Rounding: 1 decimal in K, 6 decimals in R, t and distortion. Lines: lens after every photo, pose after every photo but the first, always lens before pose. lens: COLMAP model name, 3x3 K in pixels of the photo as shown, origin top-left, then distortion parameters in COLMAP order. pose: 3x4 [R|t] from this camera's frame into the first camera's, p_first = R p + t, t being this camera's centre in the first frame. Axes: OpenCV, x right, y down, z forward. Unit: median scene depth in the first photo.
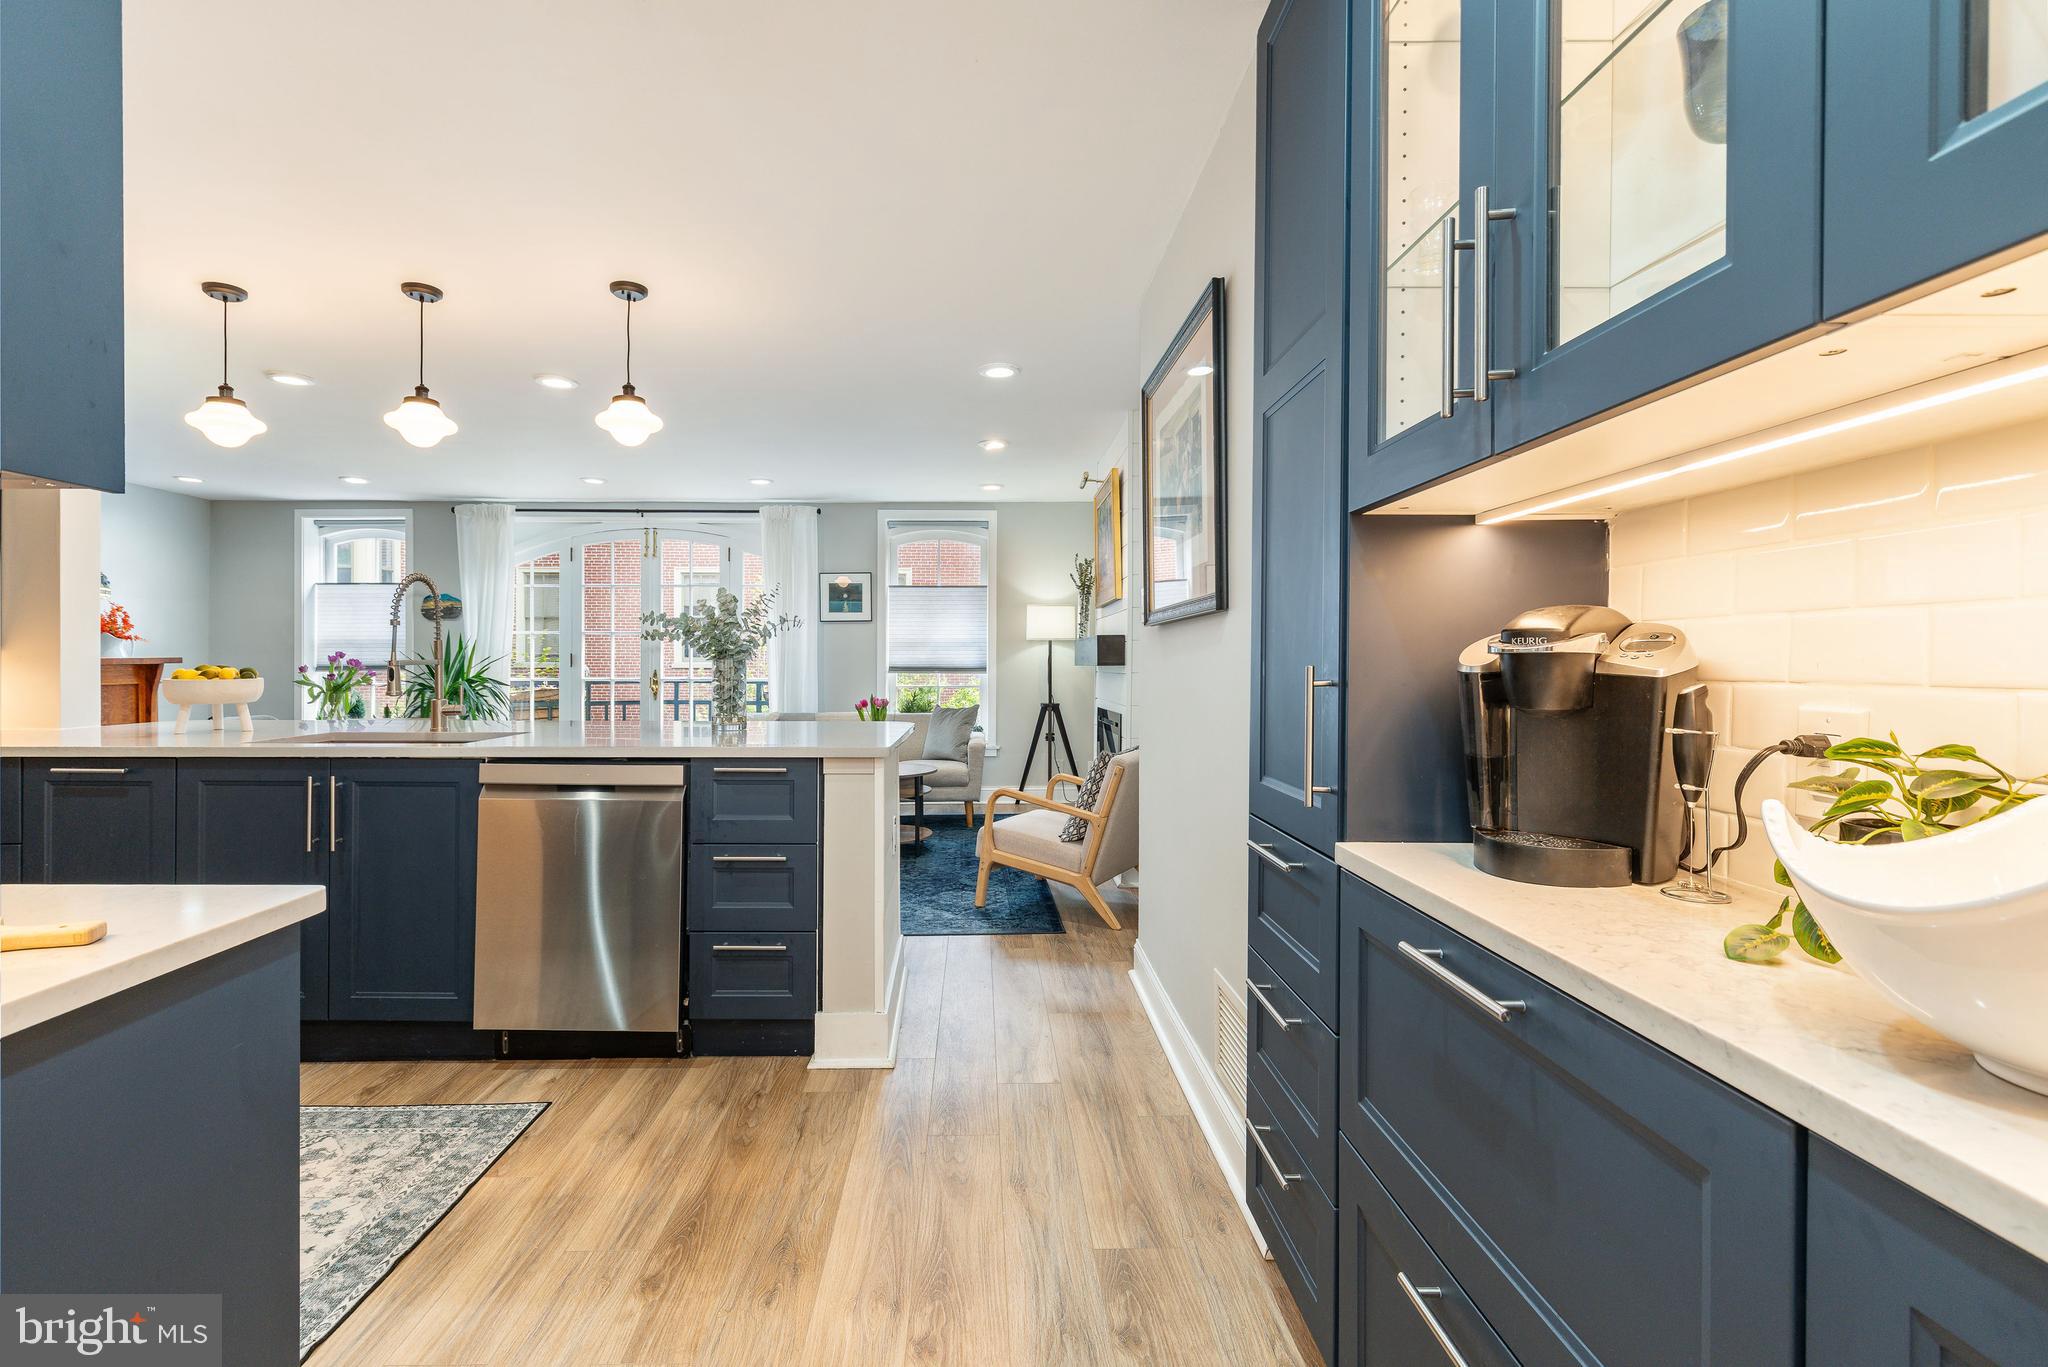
lens RADIAL K [[915.3, 0, 949.9], [0, 915.3, 680.6], [0, 0, 1]] dist [0.003935, -0.001053]
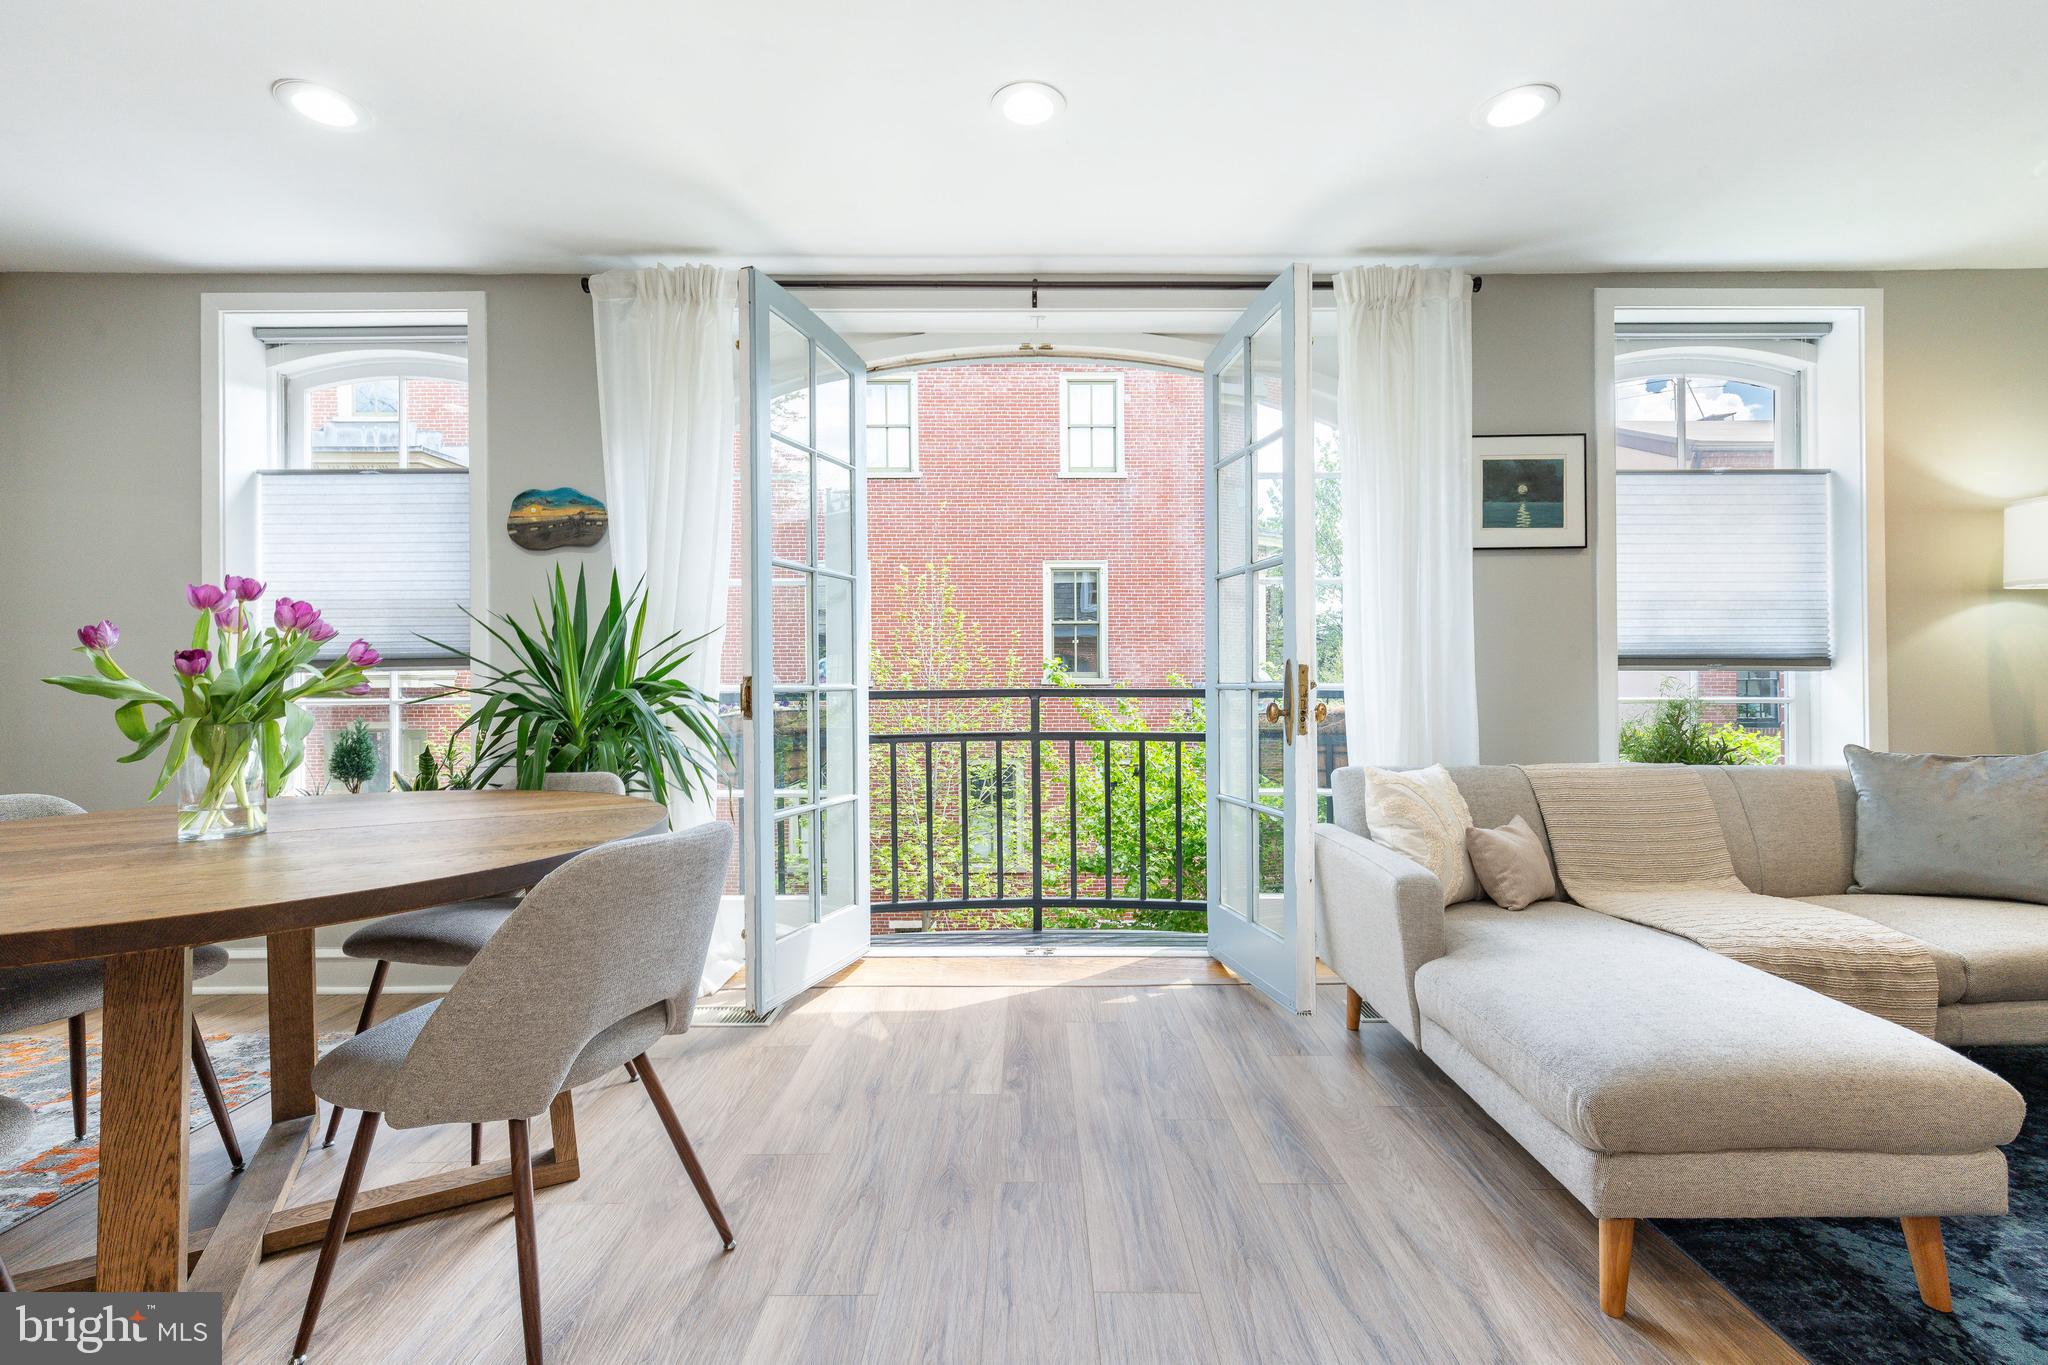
lens RADIAL K [[915.3, 0, 1037.0], [0, 915.3, 687.9], [0, 0, 1]] dist [0.003935, -0.001053]
pose [[0.999373, -0.004112, 0.035165, -0.357622], [0.004712, 0.999845, -0.016986, 0.005975], [-0.035090, 0.017141, 0.999237, 0.586636]]
